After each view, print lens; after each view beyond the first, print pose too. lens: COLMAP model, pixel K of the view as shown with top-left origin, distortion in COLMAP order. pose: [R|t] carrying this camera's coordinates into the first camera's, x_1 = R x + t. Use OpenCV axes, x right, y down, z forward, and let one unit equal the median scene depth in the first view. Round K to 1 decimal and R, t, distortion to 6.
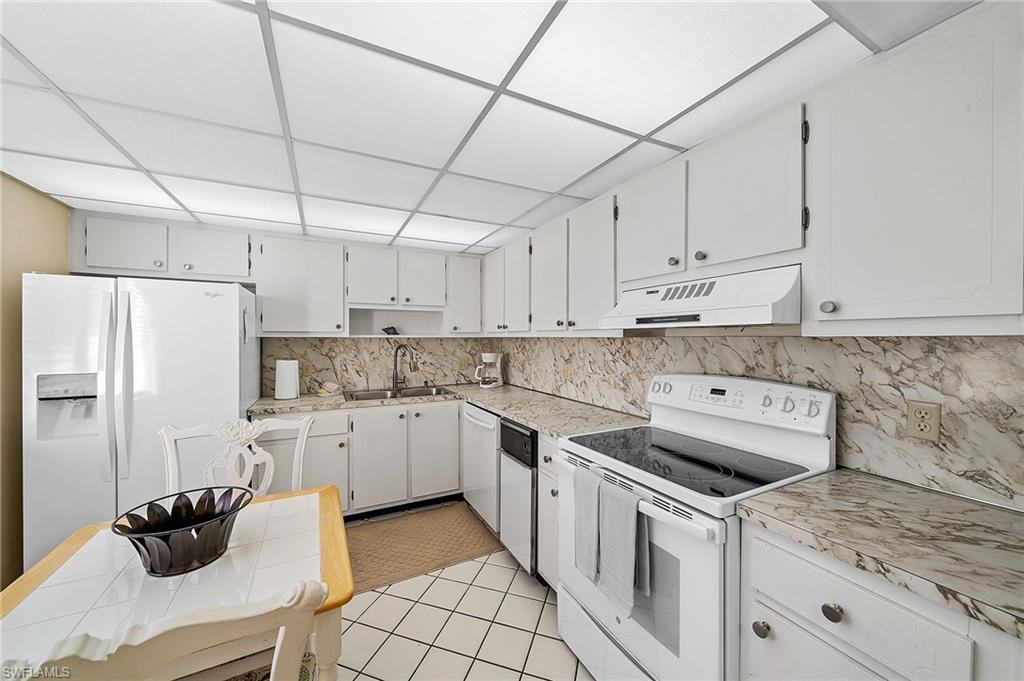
lens RADIAL K [[356.8, 0, 511.3], [0, 356.8, 342.3], [0, 0, 1]] dist [-0.005972, 0.000524]
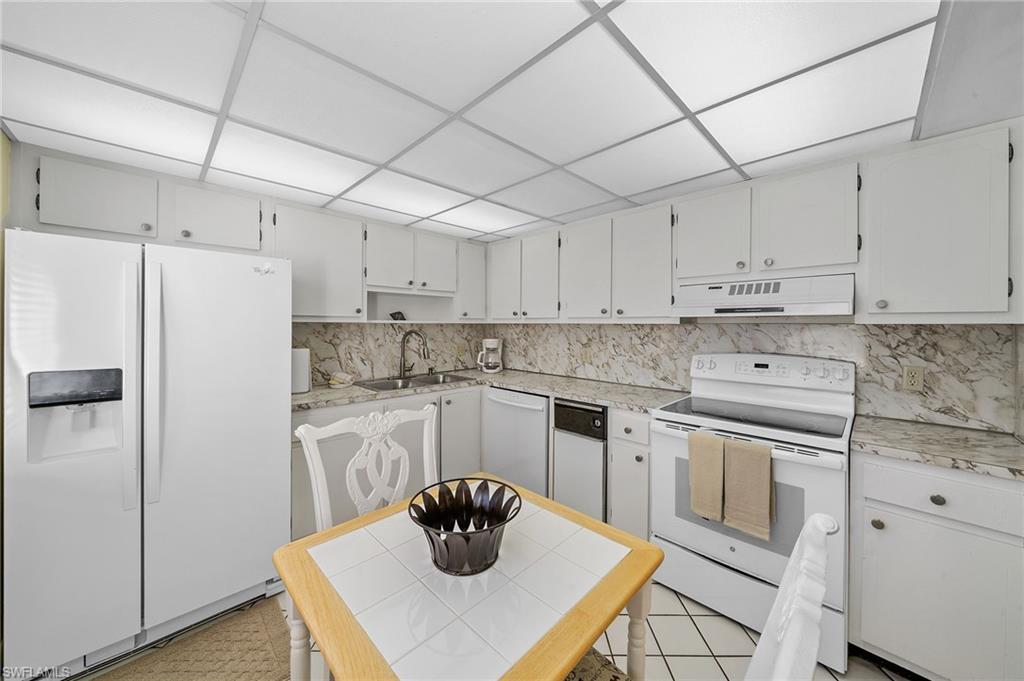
lens RADIAL K [[356.8, 0, 495.1], [0, 356.8, 327.7], [0, 0, 1]] dist [-0.005972, 0.000524]
pose [[0.955150, 0.001388, 0.296119, -0.614787], [-0.000524, 0.999995, -0.002996, 0.002626], [-0.296122, 0.002706, 0.955146, 0.034831]]
